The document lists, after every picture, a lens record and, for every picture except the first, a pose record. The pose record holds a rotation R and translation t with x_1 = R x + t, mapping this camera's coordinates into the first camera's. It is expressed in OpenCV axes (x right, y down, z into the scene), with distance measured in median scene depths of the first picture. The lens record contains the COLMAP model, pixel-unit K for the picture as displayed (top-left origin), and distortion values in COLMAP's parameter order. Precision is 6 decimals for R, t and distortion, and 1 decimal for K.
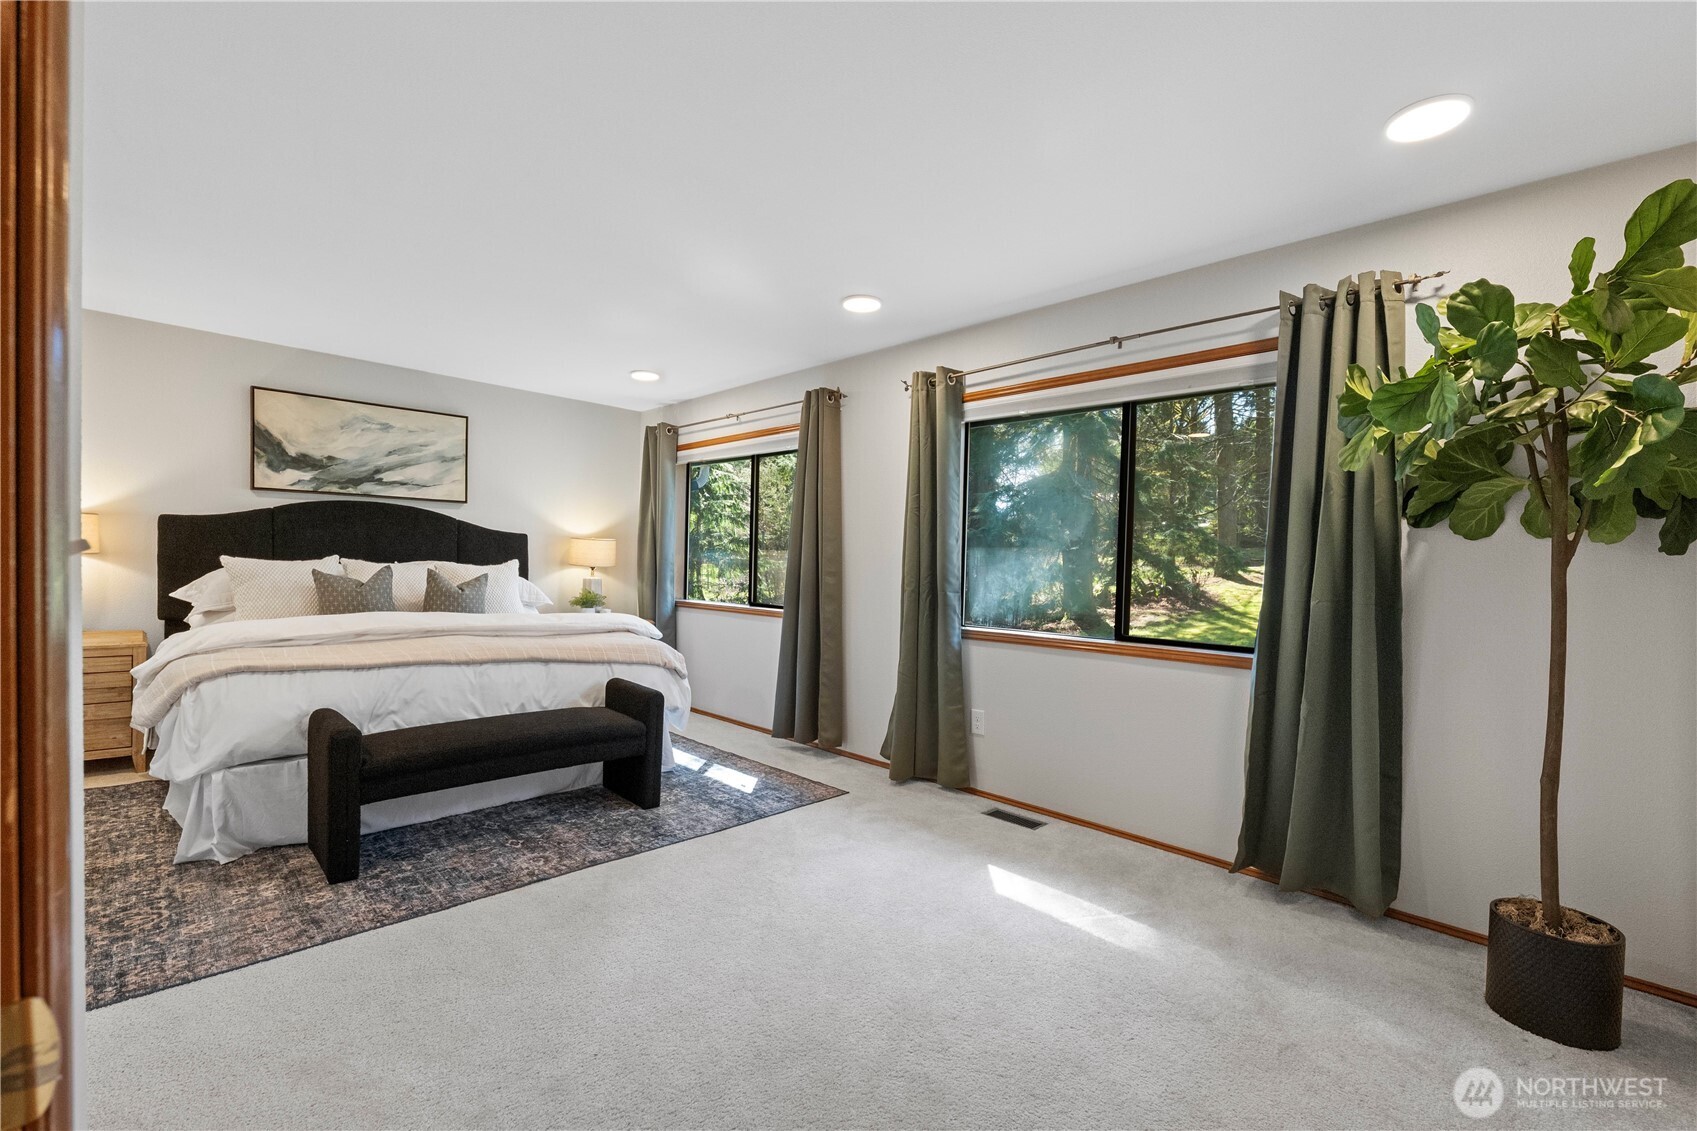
lens RADIAL K [[719.1, 0, 845.3], [0, 719.1, 581.6], [0, 0, 1]] dist [-0.009682, 0.000069]
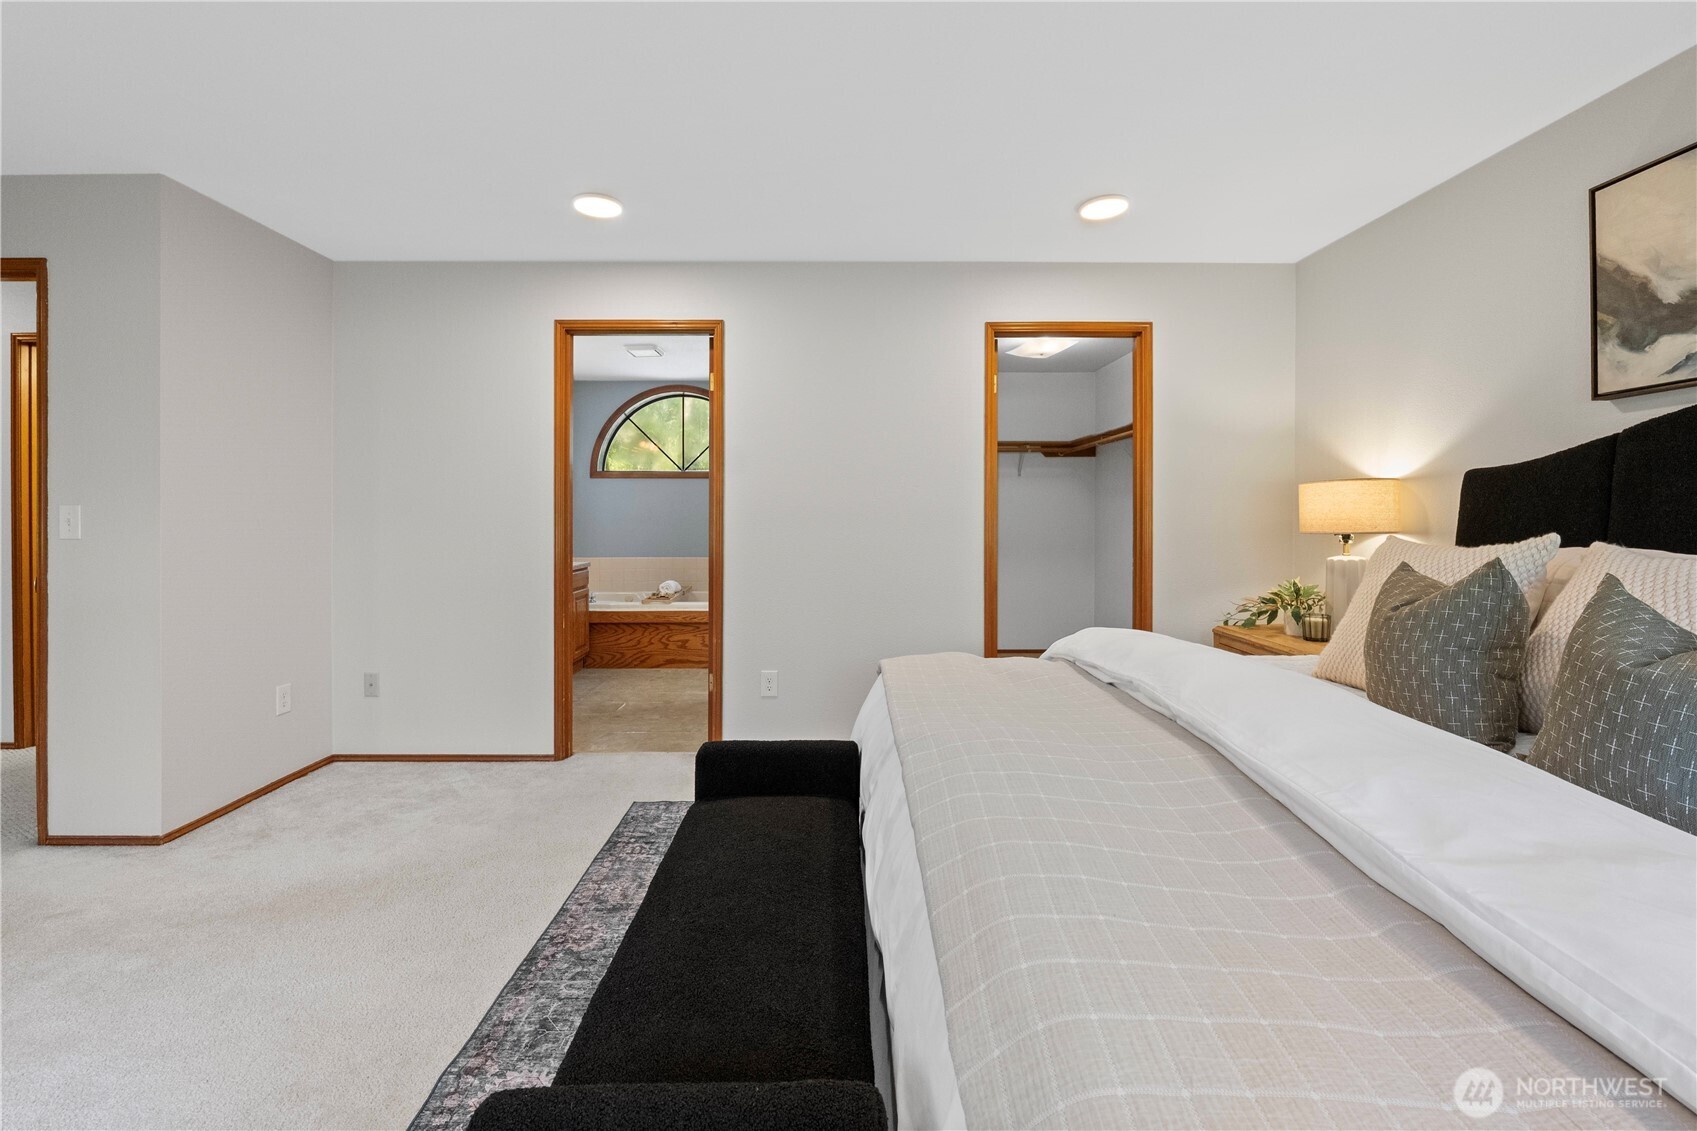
lens RADIAL K [[704.8, 0, 840.7], [0, 704.8, 517.0], [0, 0, 1]] dist [-0.012271, 0.000136]
pose [[-0.698478, -0.027412, -0.715107, -0.159740], [-0.037236, 0.999305, -0.001936, -0.034369], [0.714662, 0.025275, -0.699013, 1.106911]]
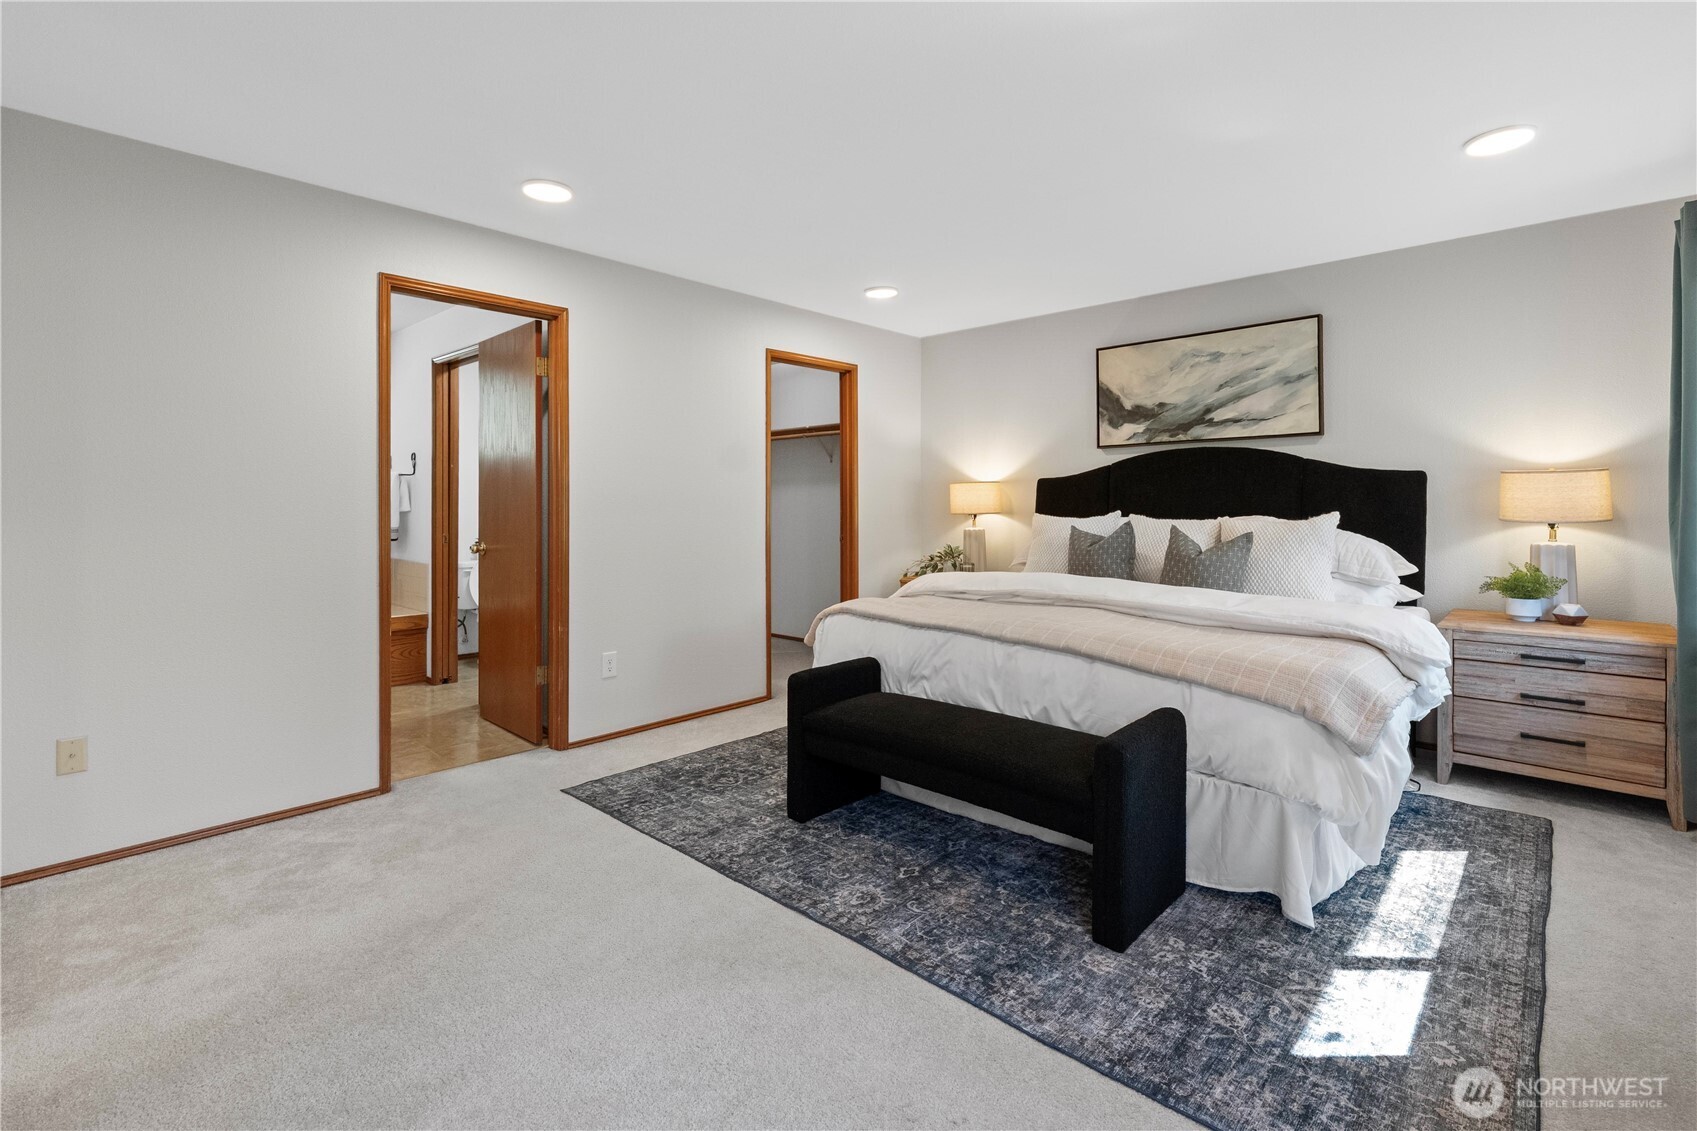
lens RADIAL K [[776.9, 0, 847.5], [0, 776.9, 502.9], [0, 0, 1]] dist [-0.002729, -0.000327]
pose [[0.036299, -0.031070, -0.998858, 0.309628], [-0.021198, 0.999268, -0.031853, -0.008884], [0.999116, 0.022330, 0.035614, 0.689760]]
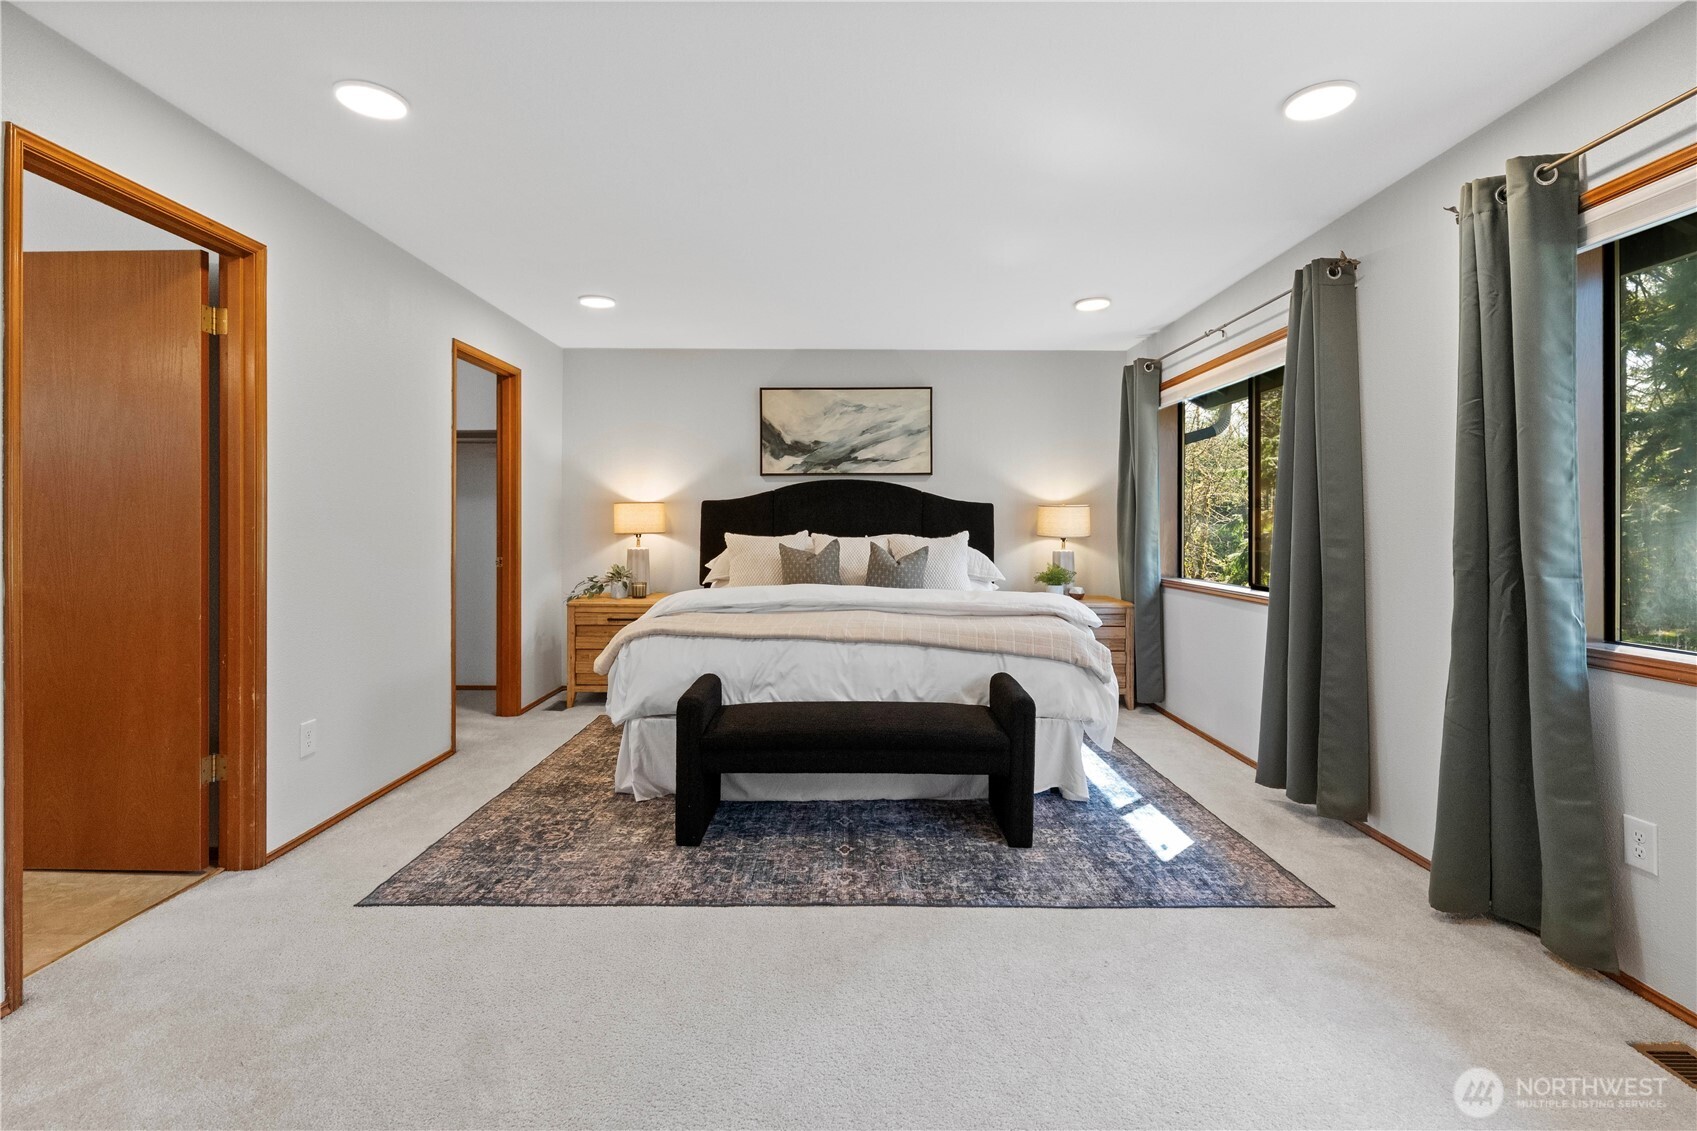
lens RADIAL K [[765.0, 0, 848.2], [0, 765.0, 523.9], [0, 0, 1]] dist [-0.002791, -0.000190]
pose [[0.711035, -0.027768, -0.702608, 0.169683], [-0.000608, 0.999195, -0.040105, -0.000451], [0.703157, 0.028943, 0.710446, 0.245047]]
